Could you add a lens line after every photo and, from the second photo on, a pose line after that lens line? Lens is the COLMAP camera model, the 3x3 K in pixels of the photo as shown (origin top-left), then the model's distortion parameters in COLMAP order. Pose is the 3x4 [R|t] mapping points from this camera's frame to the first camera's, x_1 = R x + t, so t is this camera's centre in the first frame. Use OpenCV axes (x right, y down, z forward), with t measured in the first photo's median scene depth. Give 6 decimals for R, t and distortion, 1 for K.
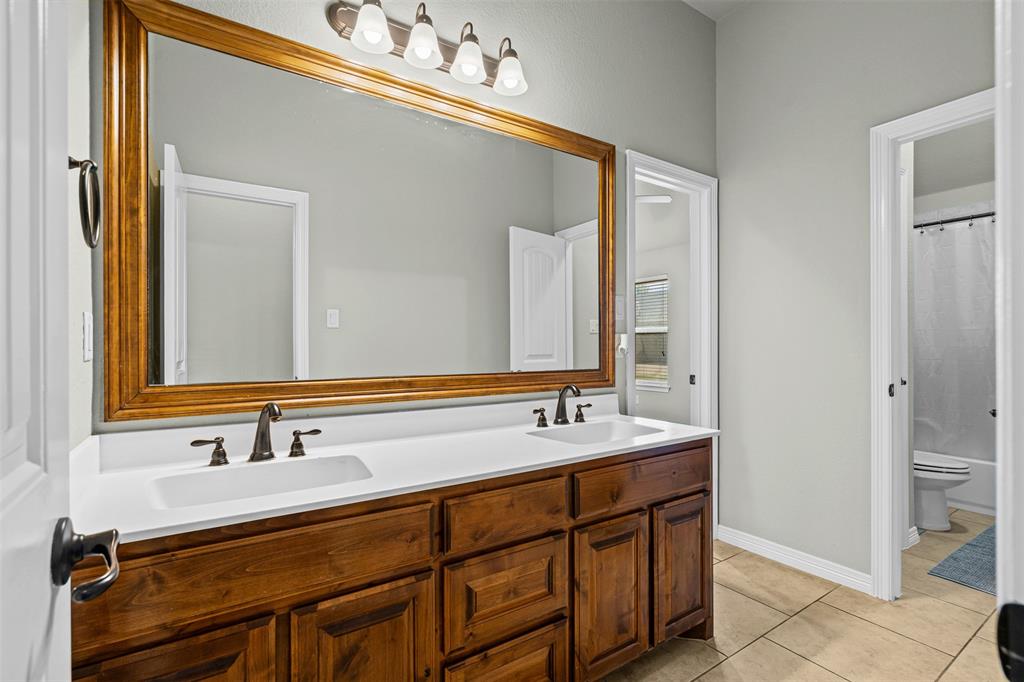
lens RADIAL K [[471.4, 0, 510.3], [0, 471.4, 354.2], [0, 0, 1]] dist [-0.003130, 0.001069]
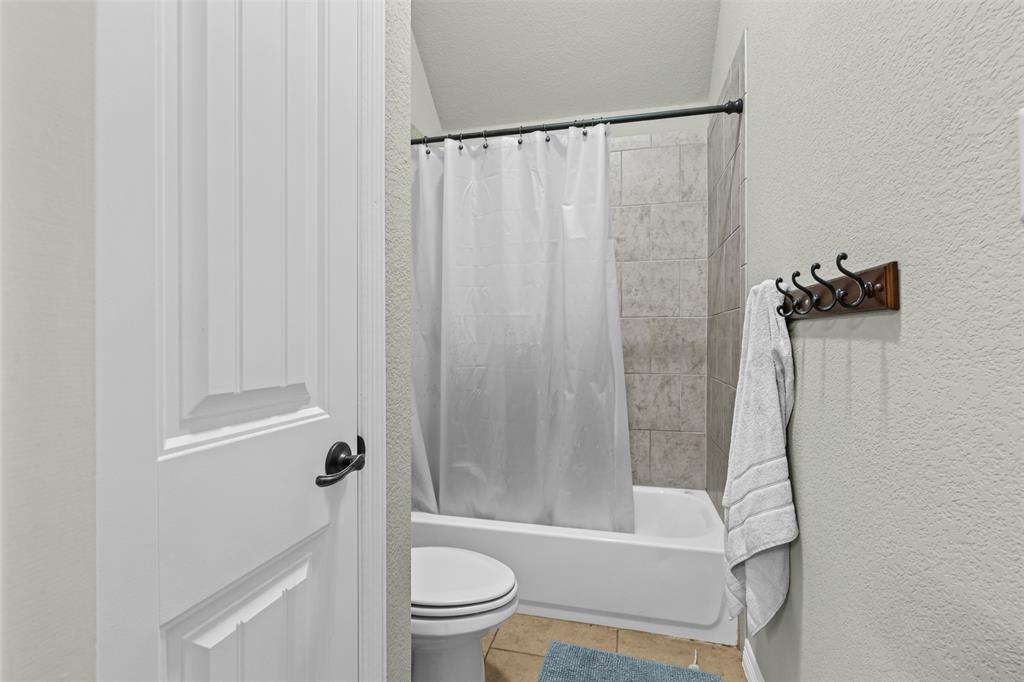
lens RADIAL K [[471.4, 0, 513.2], [0, 471.4, 344.9], [0, 0, 1]] dist [-0.003130, 0.001069]
pose [[0.741357, 0.006985, 0.671074, 0.547279], [-0.002601, 0.999968, -0.007534, -0.011146], [-0.671105, 0.003840, 0.741352, 0.538203]]
